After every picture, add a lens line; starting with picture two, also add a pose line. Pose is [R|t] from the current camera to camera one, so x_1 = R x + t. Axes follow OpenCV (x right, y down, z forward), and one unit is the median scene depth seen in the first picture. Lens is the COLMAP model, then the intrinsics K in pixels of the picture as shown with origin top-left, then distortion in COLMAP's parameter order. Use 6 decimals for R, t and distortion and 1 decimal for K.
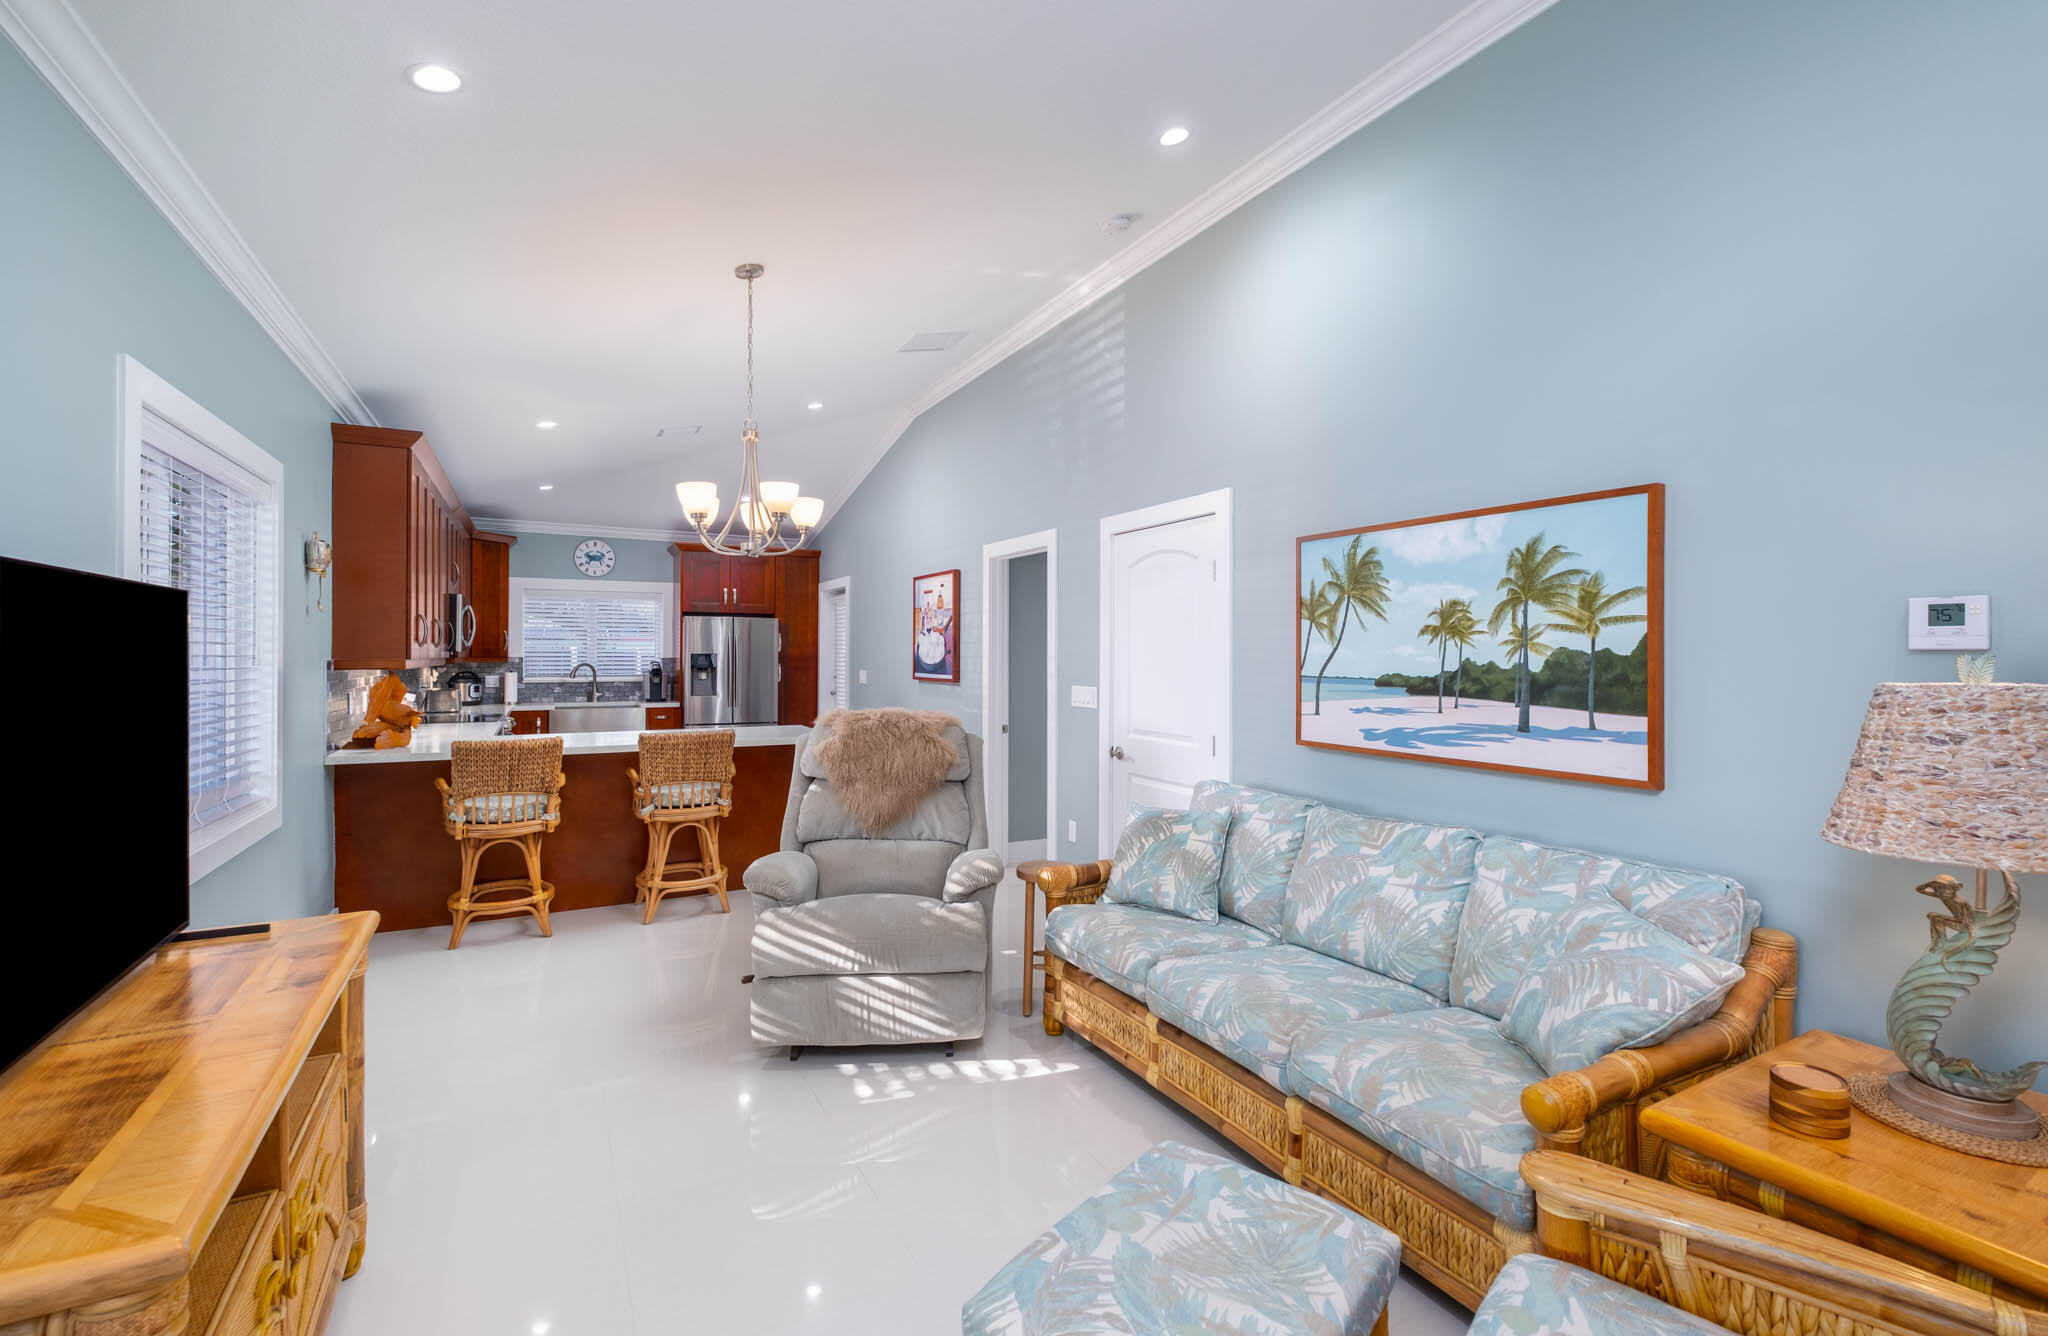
lens RADIAL K [[903.7, 0, 1036.6], [0, 903.7, 651.4], [0, 0, 1]] dist [-0.001250, 0.000161]
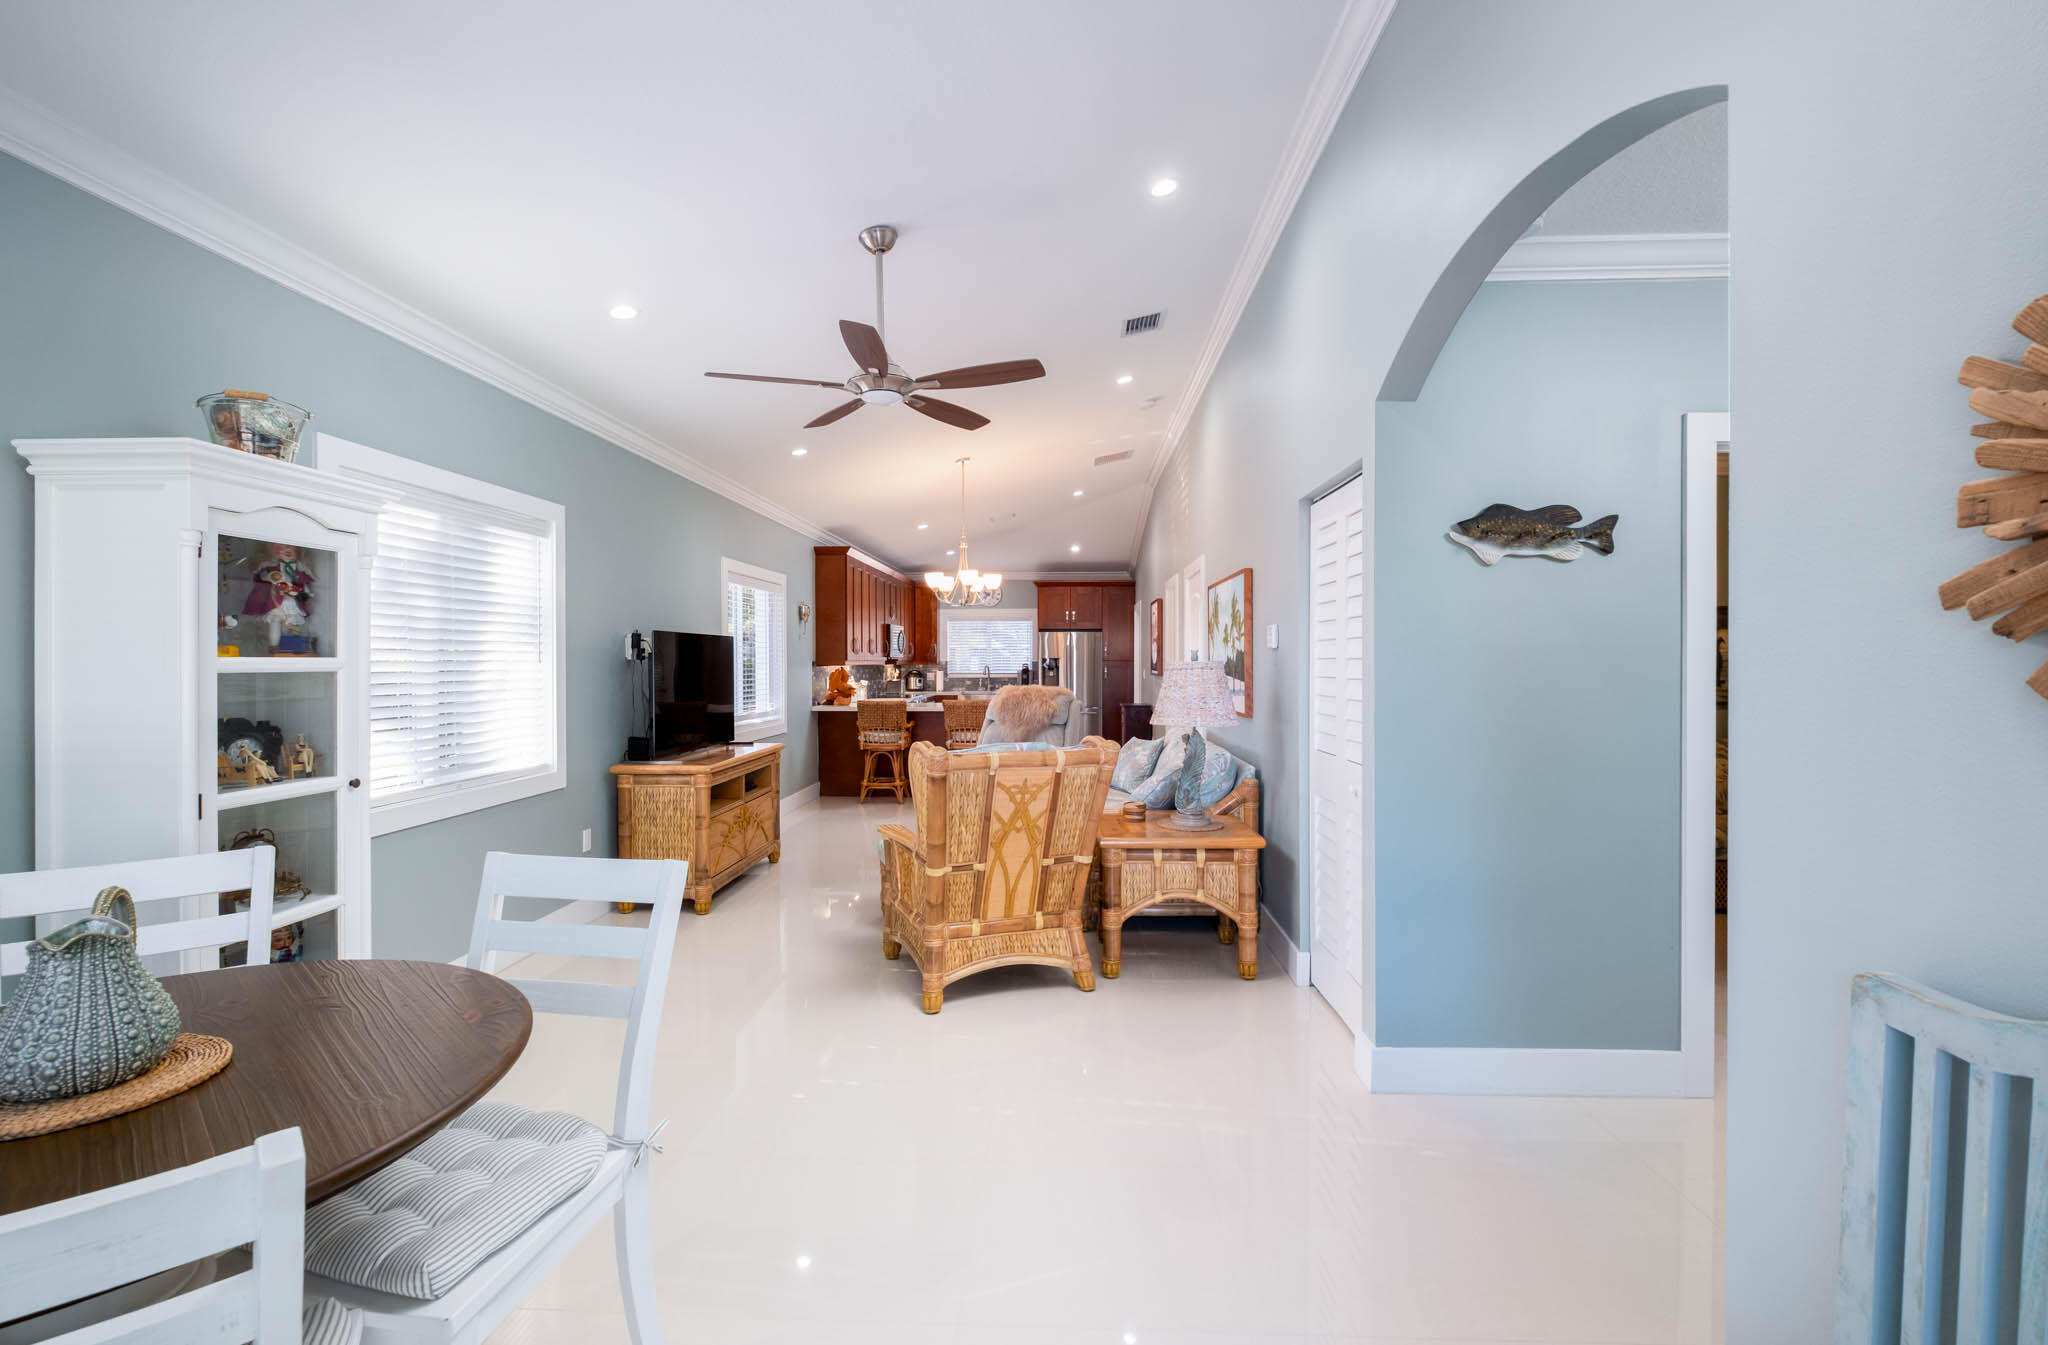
lens RADIAL K [[890.5, 0, 1018.6], [0, 890.5, 670.6], [0, 0, 1]] dist [-0.001268, -0.000486]
pose [[0.858897, -0.000436, -0.512148, 0.985682], [0.007790, 0.999895, 0.012213, 0.014217], [0.512089, -0.014479, 0.858810, -0.764388]]
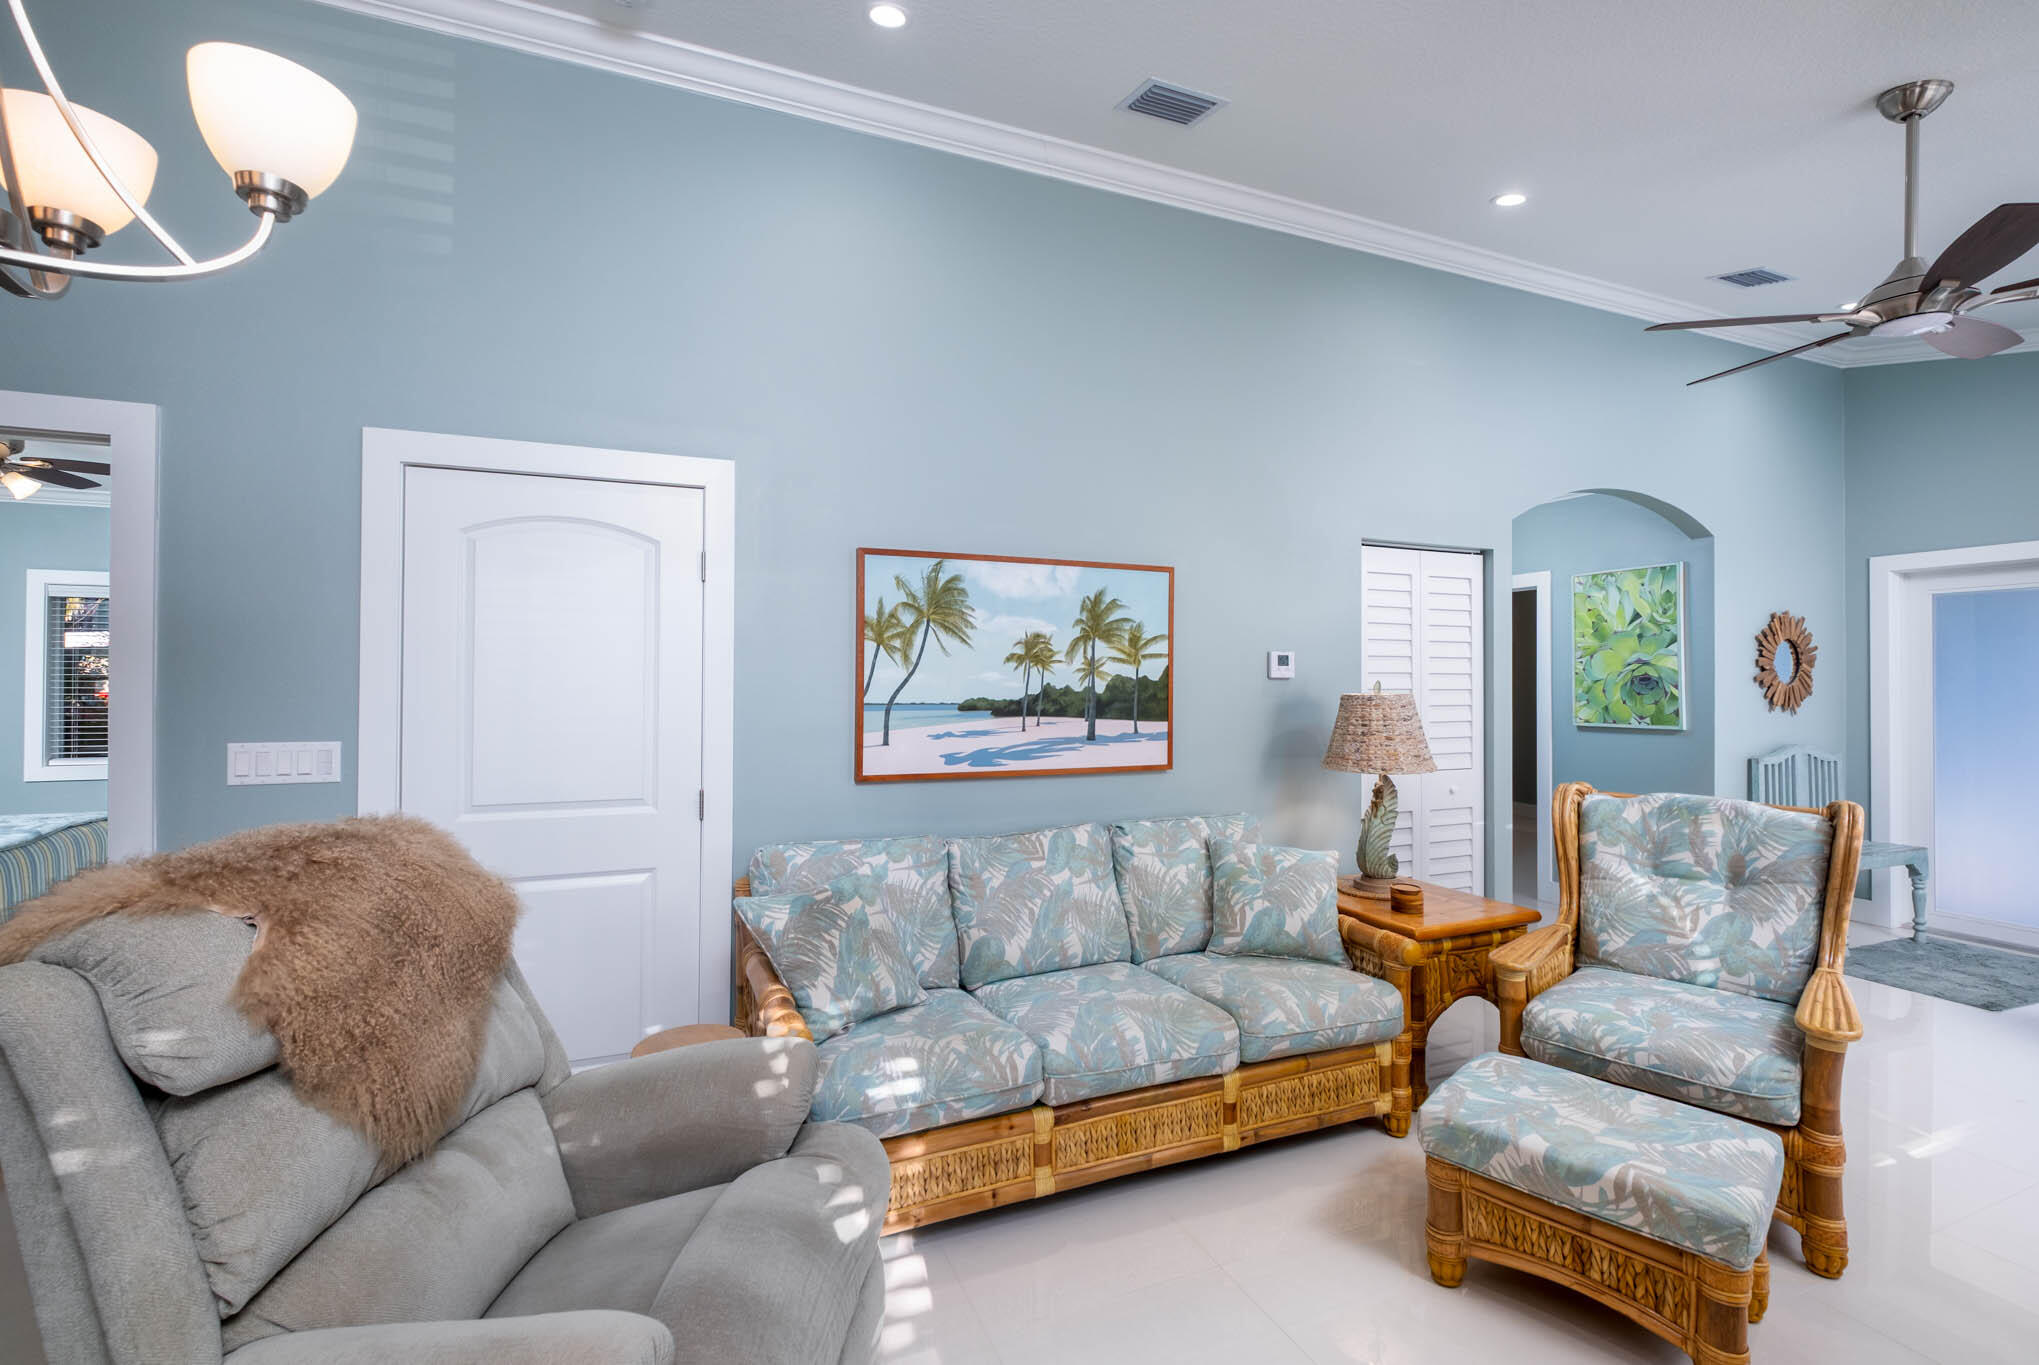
lens RADIAL K [[876.1, 0, 1016.4], [0, 876.1, 673.1], [0, 0, 1]] dist [0.001823, -0.000113]
pose [[0.102744, 0.005883, 0.994690, -0.618651], [-0.005374, 0.999971, -0.005359, 0.000769], [-0.994693, -0.004795, 0.102772, 0.852644]]
